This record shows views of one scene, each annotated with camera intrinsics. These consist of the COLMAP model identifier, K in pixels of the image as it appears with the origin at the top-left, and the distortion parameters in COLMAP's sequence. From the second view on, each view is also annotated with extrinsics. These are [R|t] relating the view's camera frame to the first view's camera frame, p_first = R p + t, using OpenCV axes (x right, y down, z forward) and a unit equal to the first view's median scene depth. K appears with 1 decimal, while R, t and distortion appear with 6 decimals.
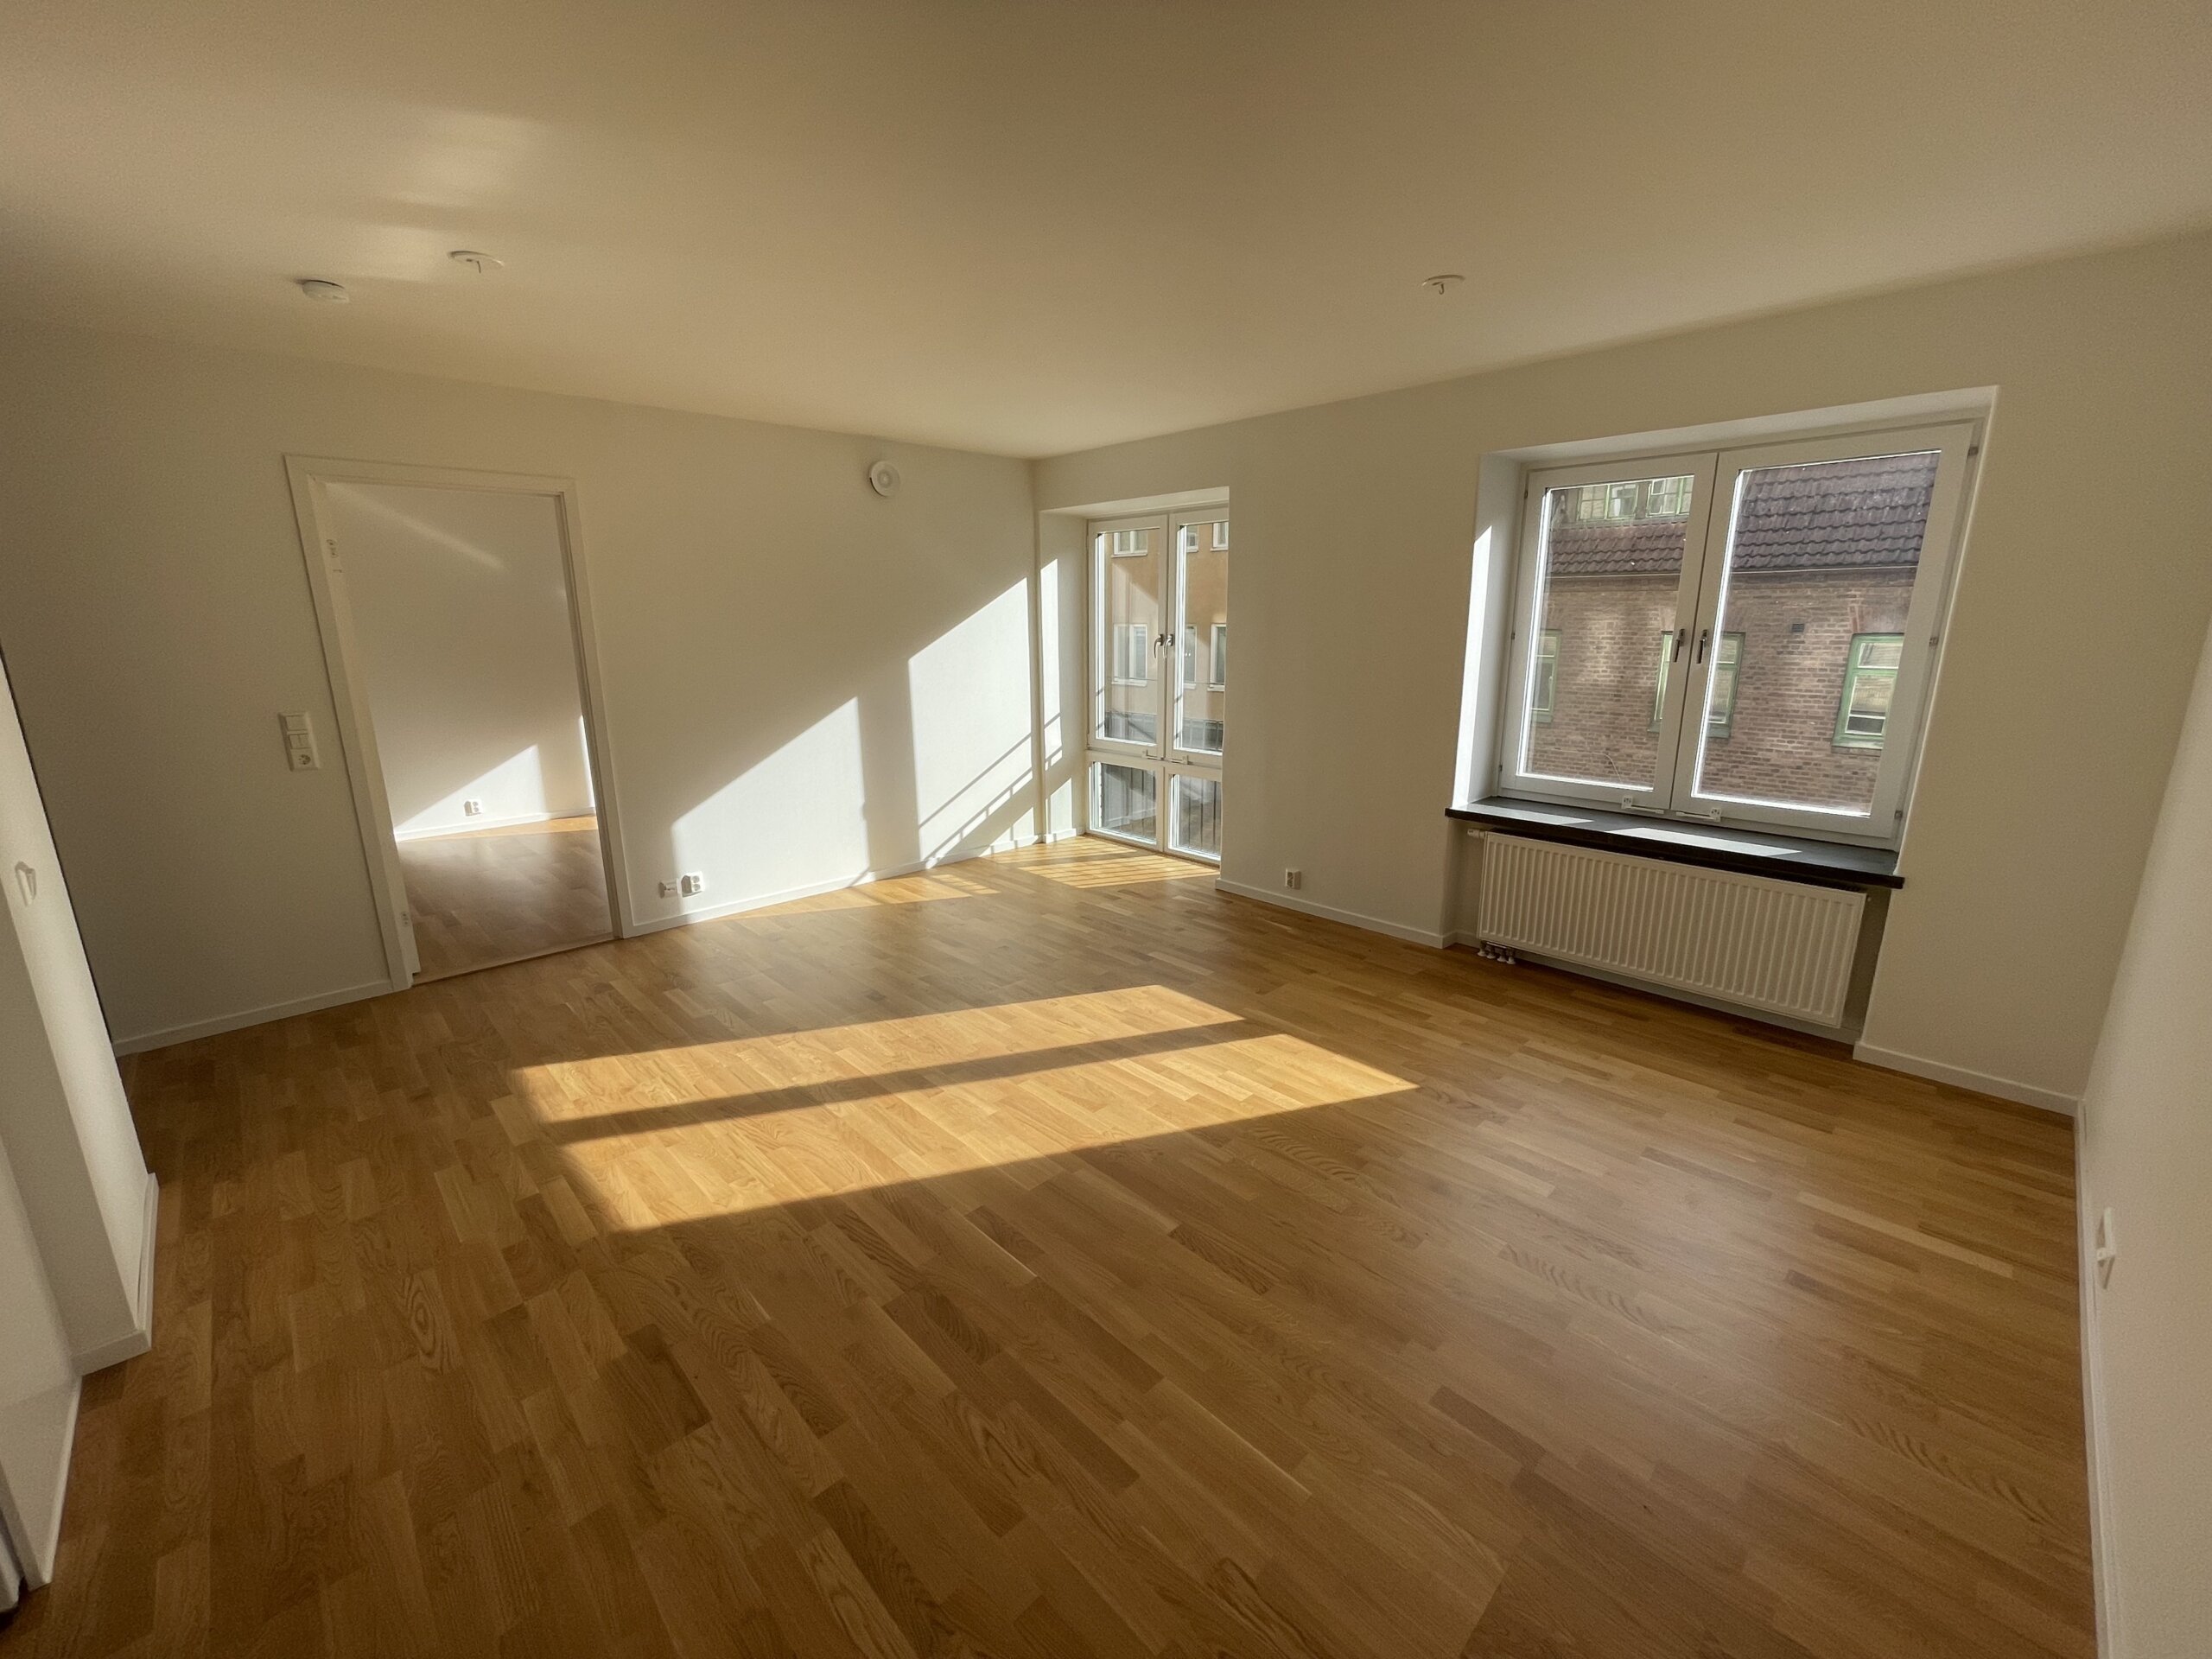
lens RADIAL K [[891.7, 0, 1106.0], [0, 891.7, 829.5], [0, 0, 1]] dist [-0.002232, -0.000365]
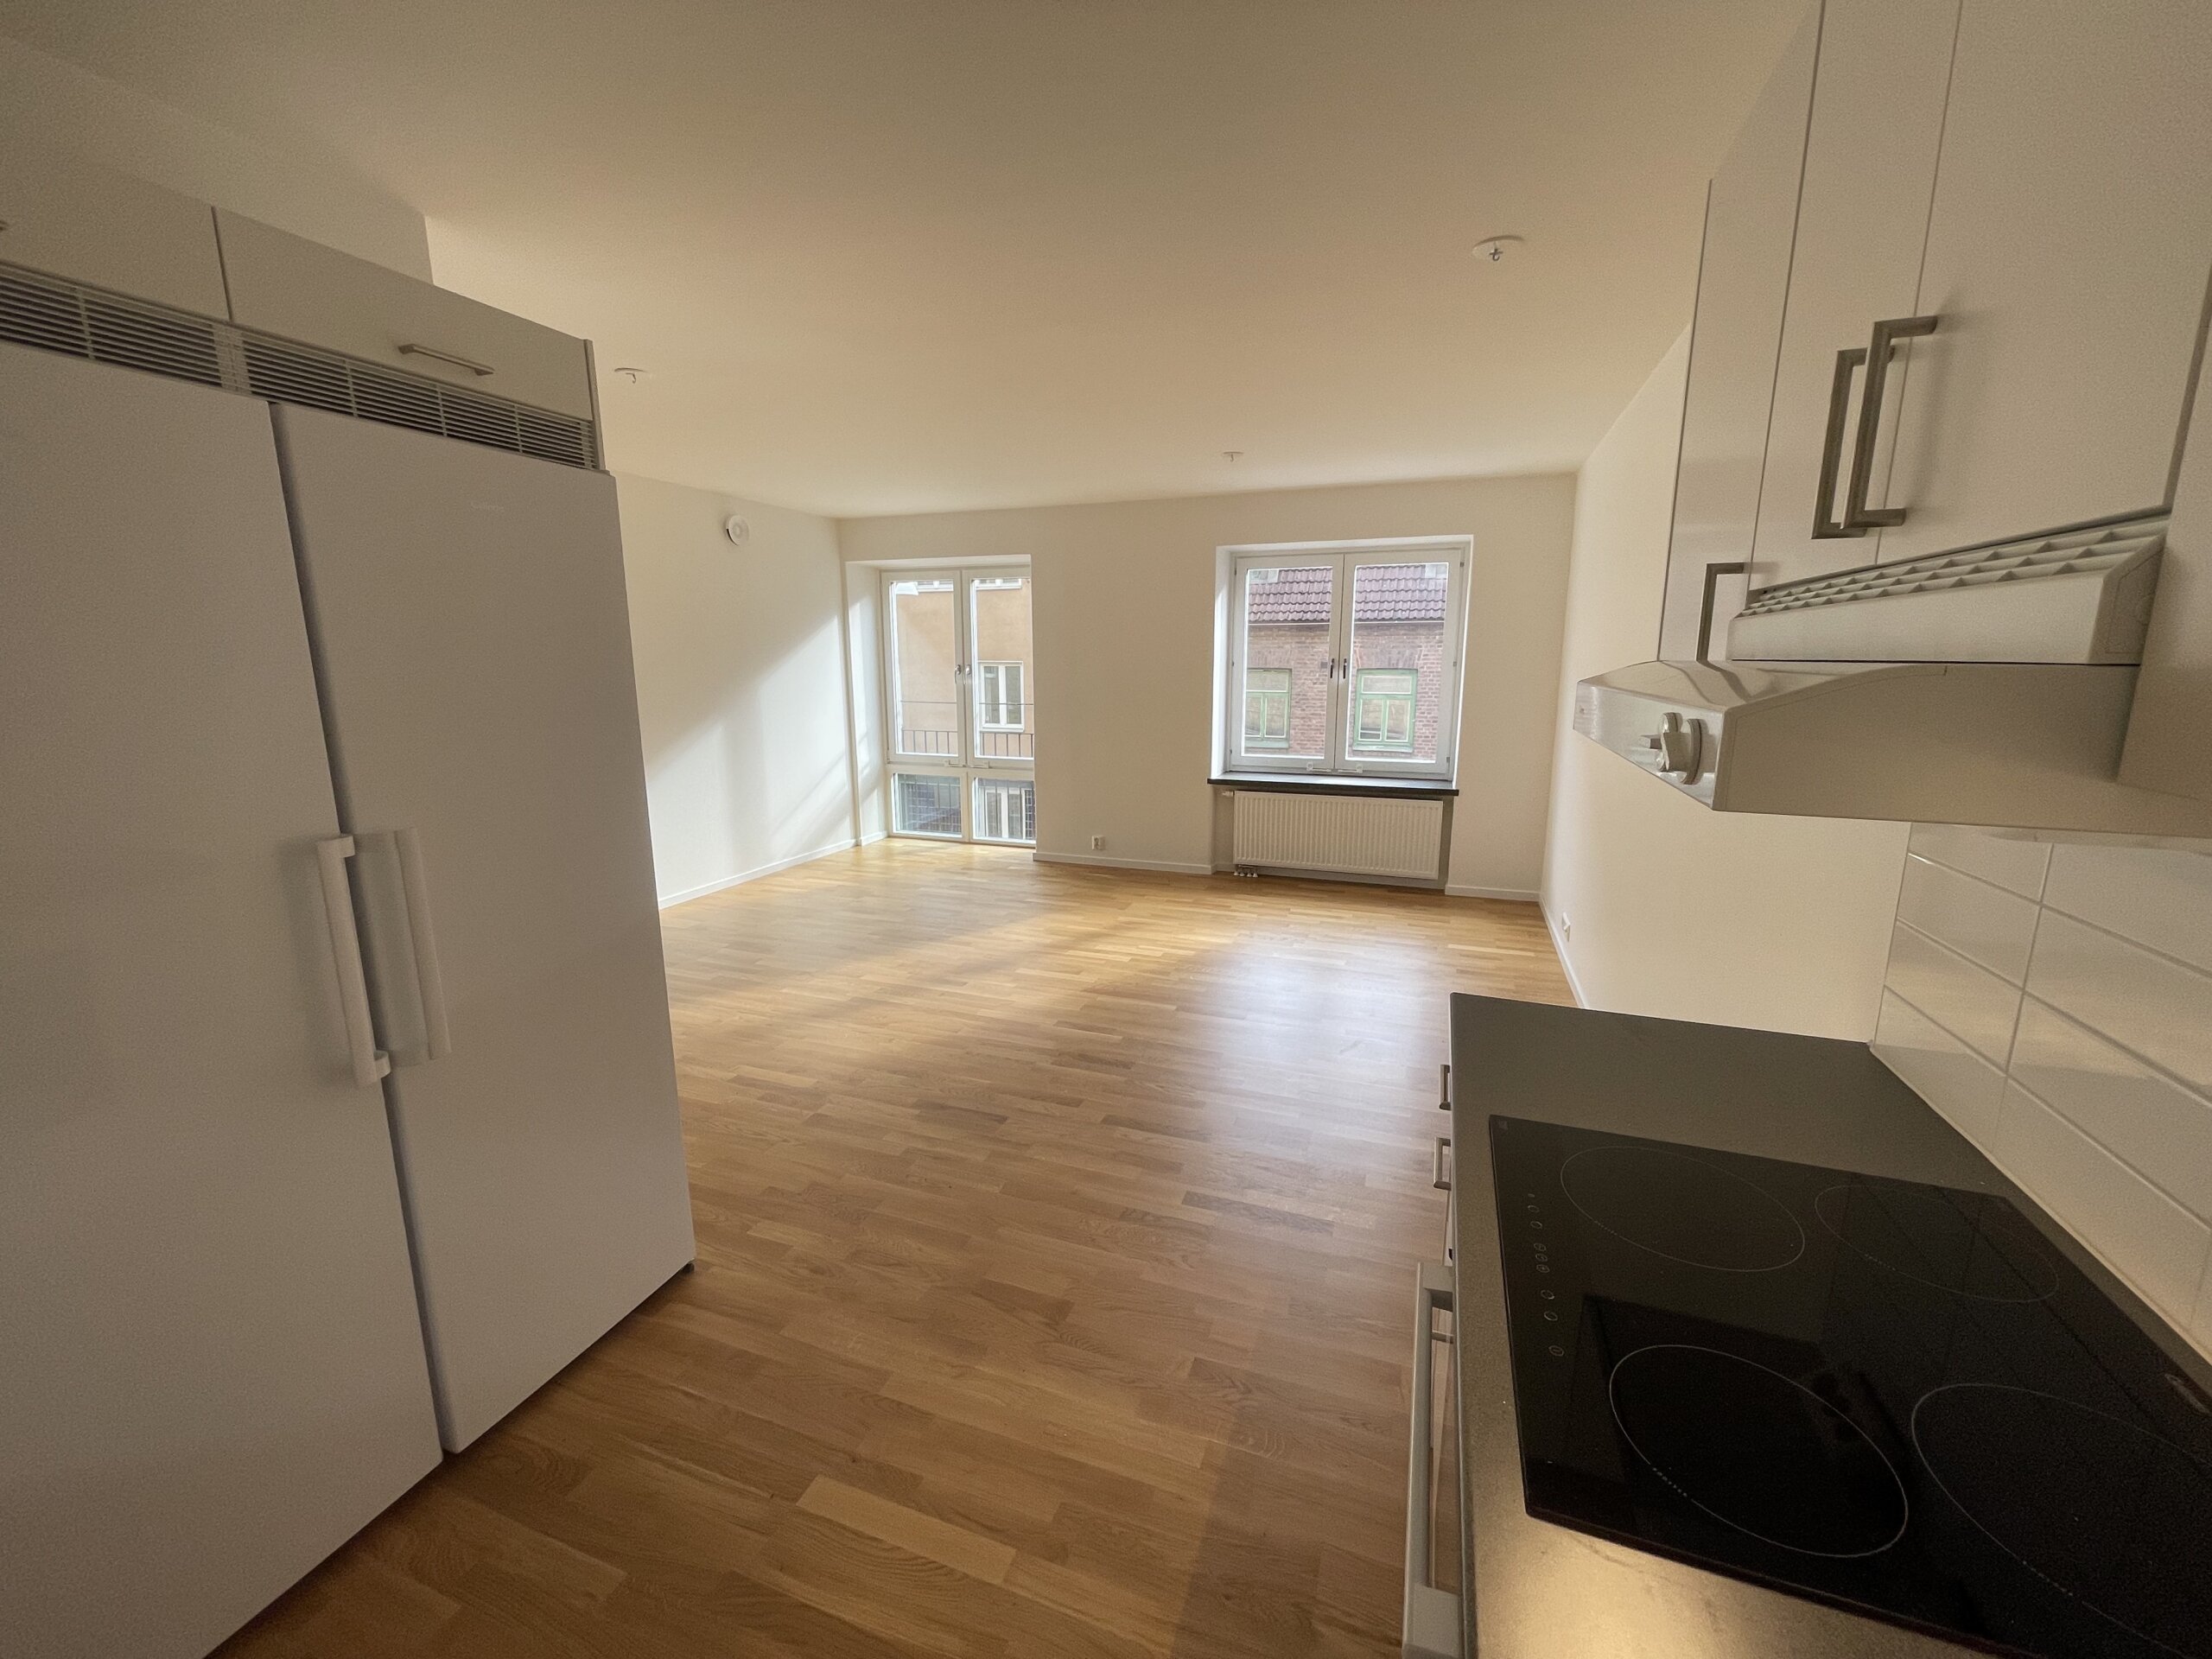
lens RADIAL K [[891.7, 0, 1106.0], [0, 891.7, 829.5], [0, 0, 1]] dist [-0.002232, -0.000365]
pose [[0.902013, -0.077600, 0.424677, -0.465379], [0.096707, 0.995033, -0.023585, 0.090597], [-0.420738, 0.062343, 0.905038, -0.305094]]
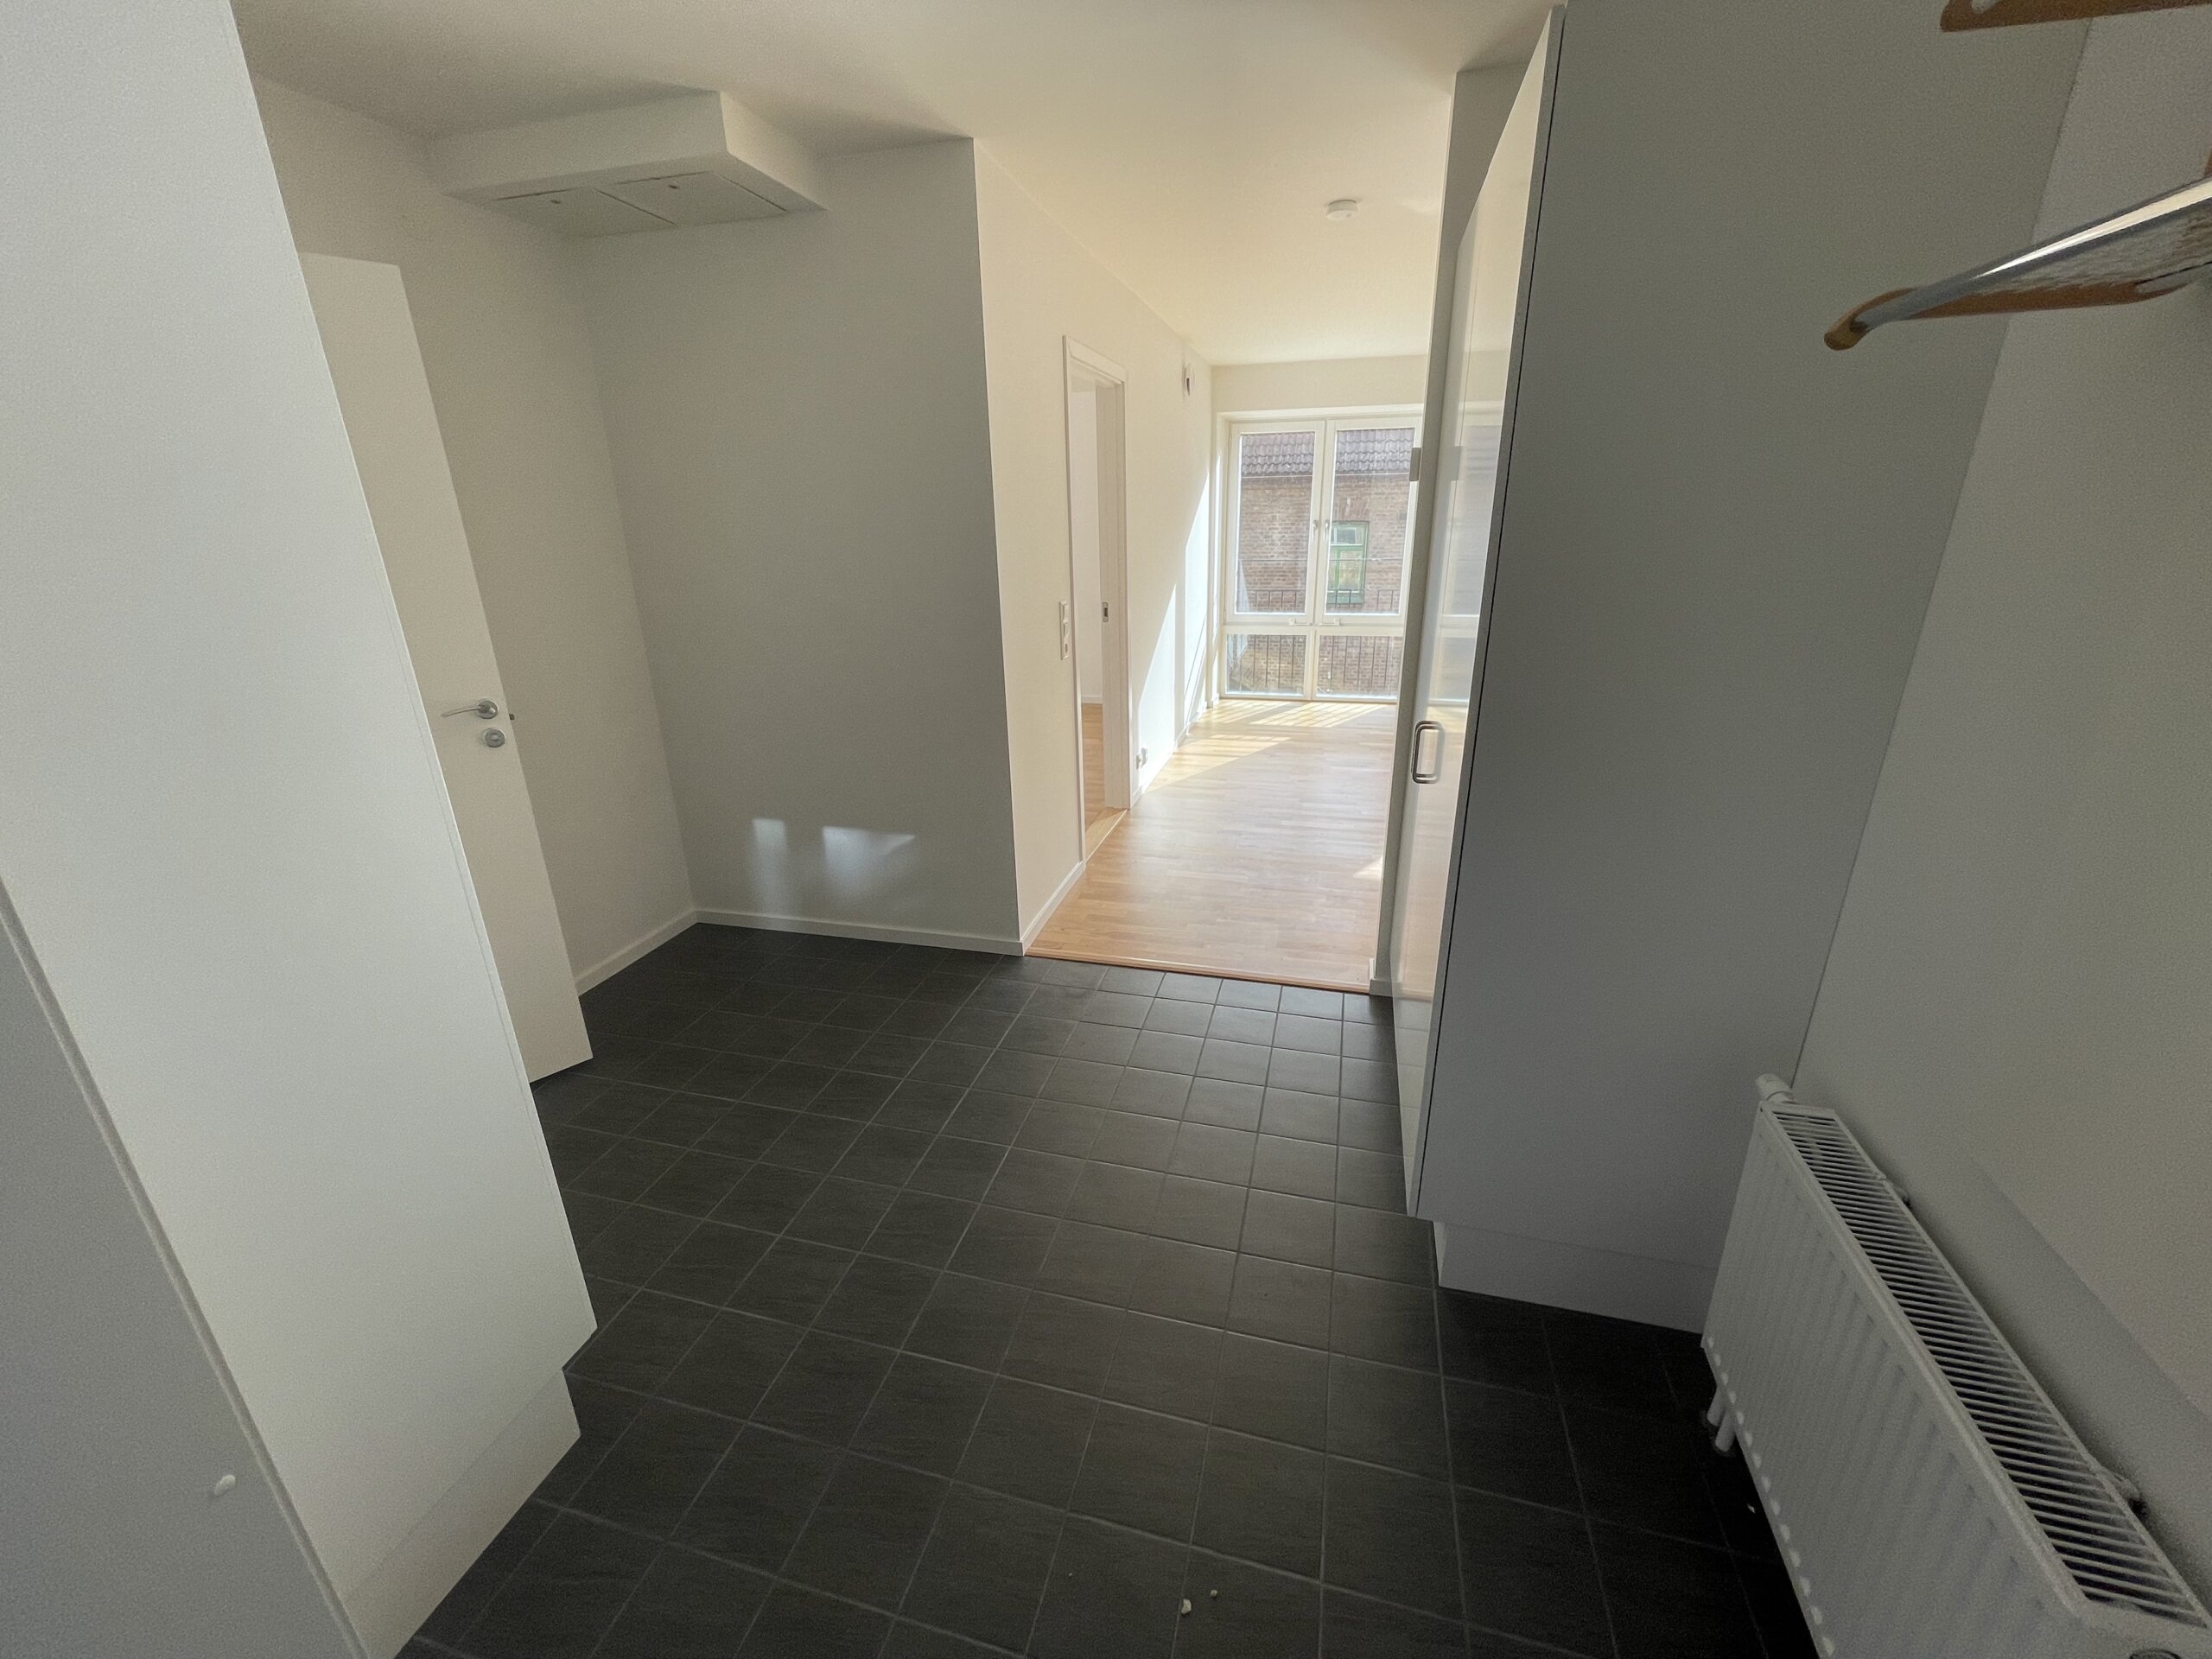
lens RADIAL K [[891.7, 0, 1106.0], [0, 891.7, 829.5], [0, 0, 1]] dist [-0.002232, -0.000365]
pose [[0.861472, -0.180222, 0.474748, -1.329091], [0.131625, 0.982199, 0.134014, -0.003275], [-0.490449, -0.052960, 0.869859, 0.069180]]
